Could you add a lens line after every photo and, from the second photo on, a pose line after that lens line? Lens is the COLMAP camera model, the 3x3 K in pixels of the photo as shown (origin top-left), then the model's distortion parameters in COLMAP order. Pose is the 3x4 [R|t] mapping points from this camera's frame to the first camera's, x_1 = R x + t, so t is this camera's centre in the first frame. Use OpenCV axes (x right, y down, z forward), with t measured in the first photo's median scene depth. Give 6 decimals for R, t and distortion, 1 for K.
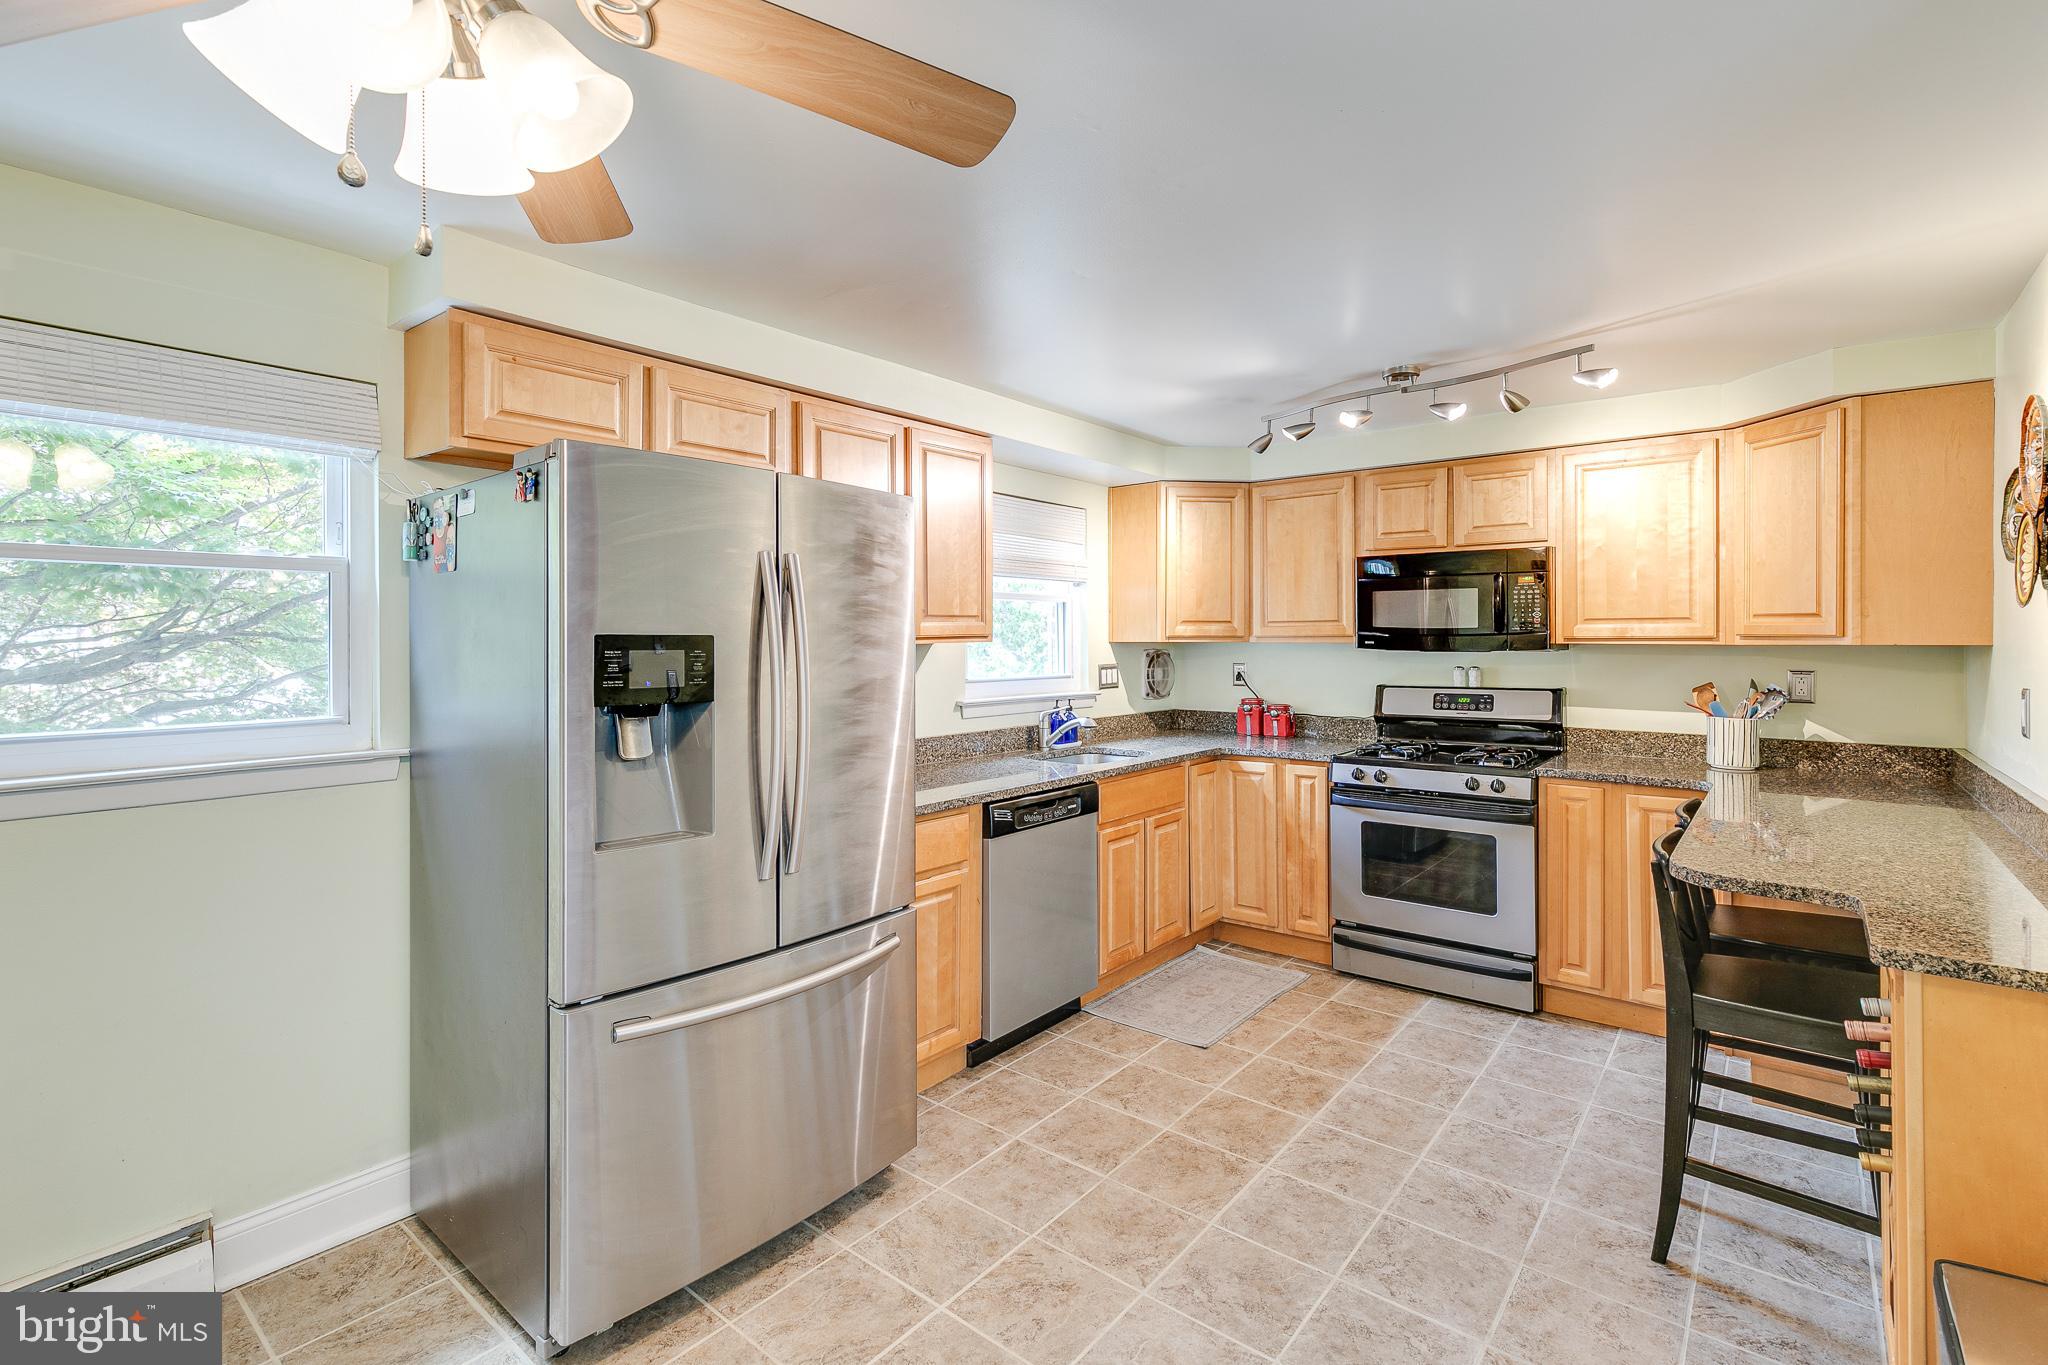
lens RADIAL K [[931.3, 0, 1023.1], [0, 931.3, 641.2], [0, 0, 1]] dist [-0.001490, -0.000255]
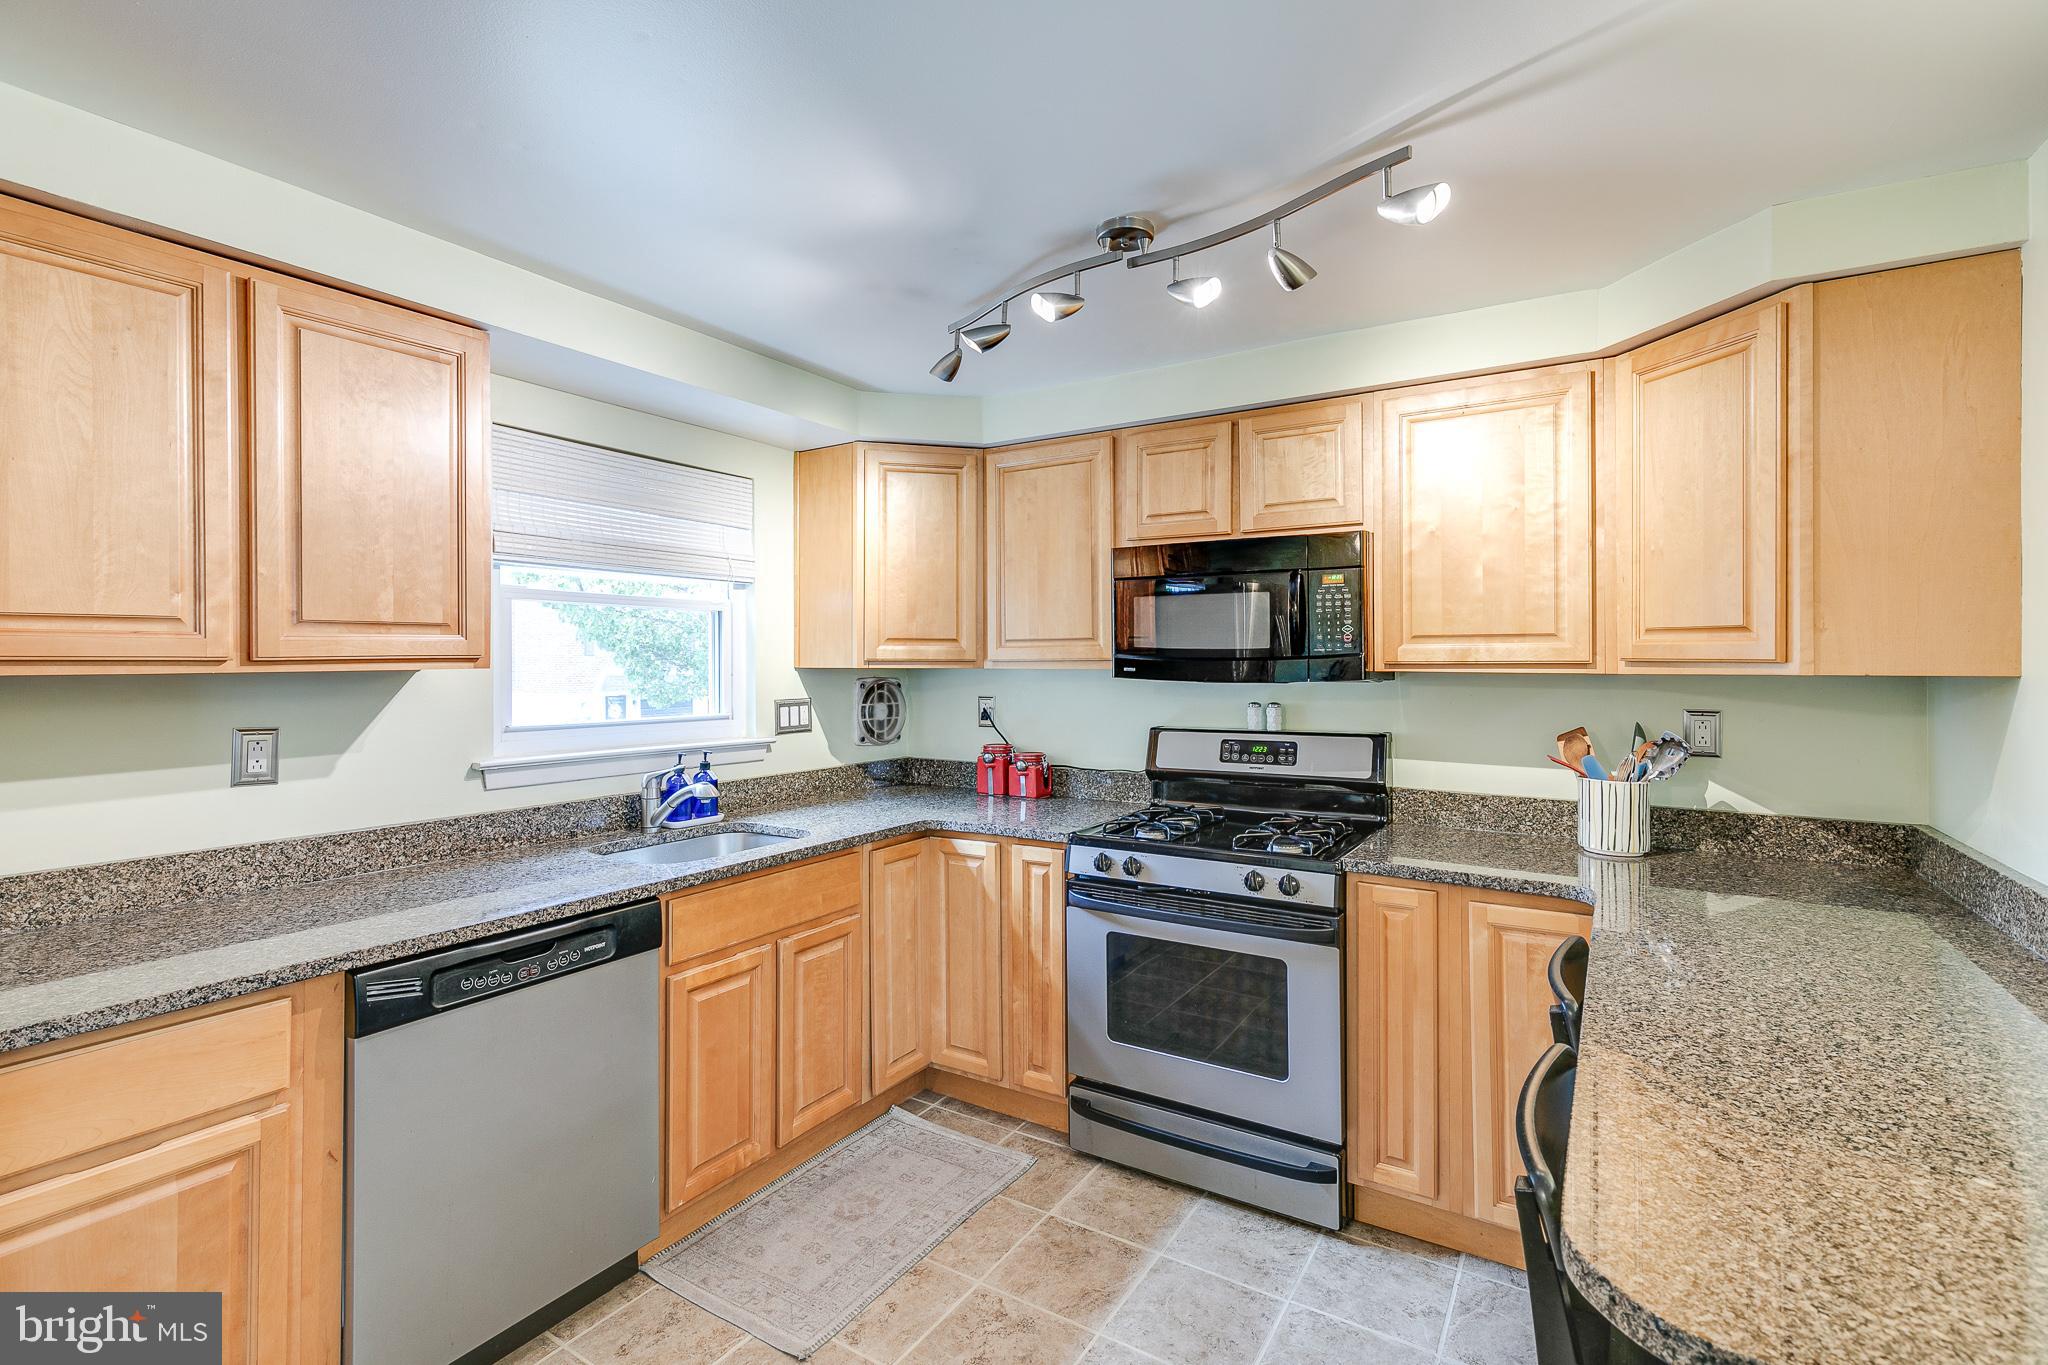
lens RADIAL K [[932.1, 0, 1023.5], [0, 932.1, 657.7], [0, 0, 1]] dist [0.004415, -0.000329]
pose [[0.992246, 0.002053, 0.124272, 0.224777], [-0.001079, 0.999968, -0.007905, -0.001881], [-0.124284, 0.007709, 0.992217, 0.339835]]
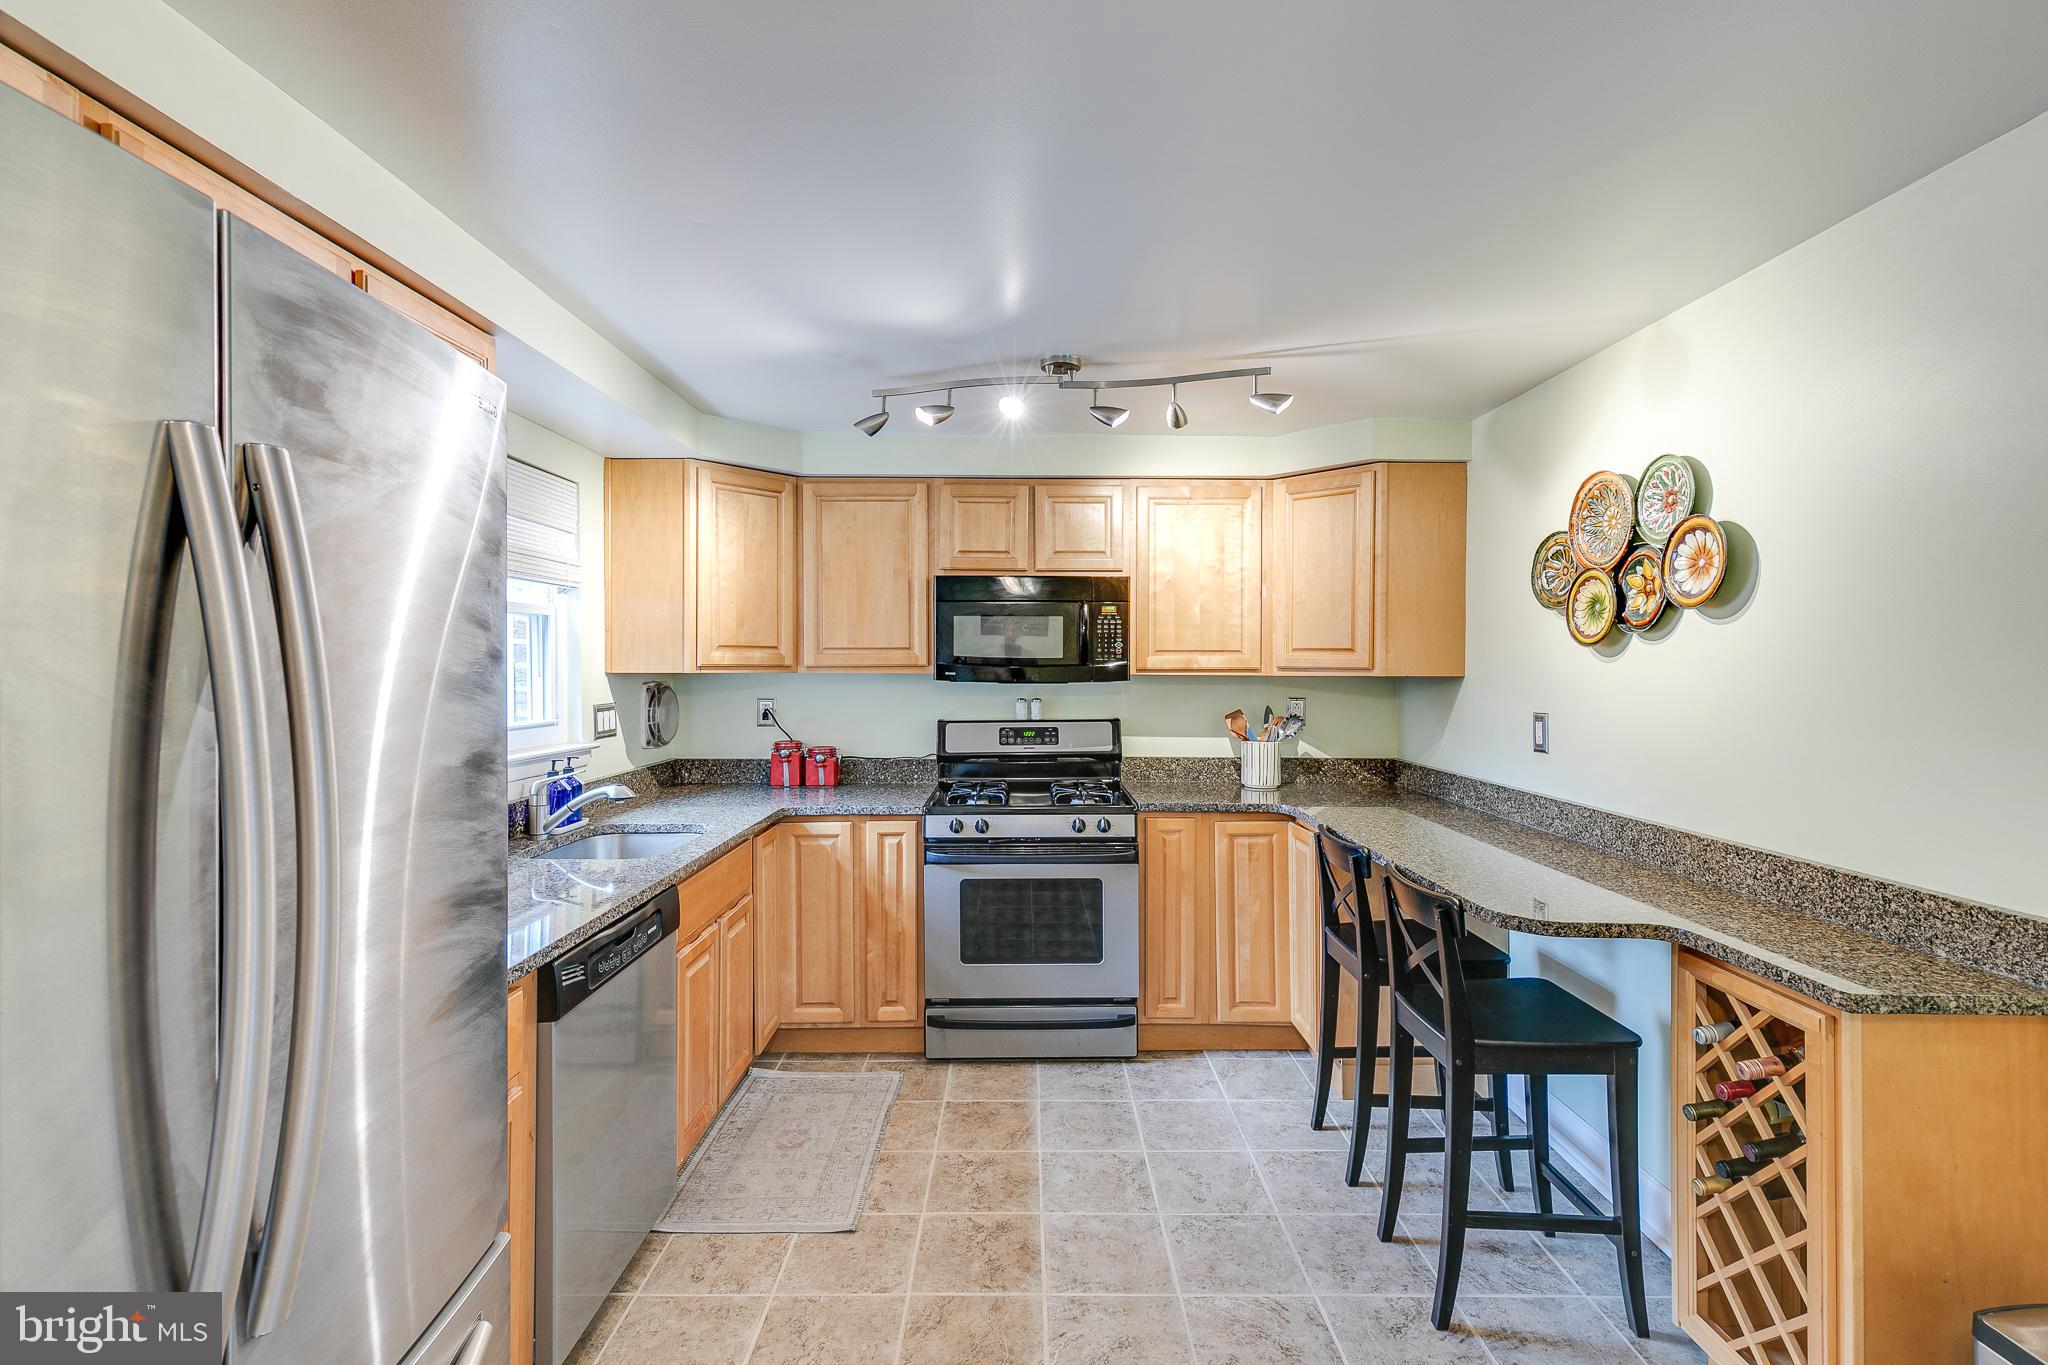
lens RADIAL K [[926.2, 0, 1028.5], [0, 926.2, 665.7], [0, 0, 1]] dist [0.002219, 0.000033]
pose [[0.771850, 0.001933, 0.635801, -0.140733], [-0.001491, 0.999998, -0.001231, -0.005475], [-0.635802, 0.000002, 0.771852, 0.303269]]
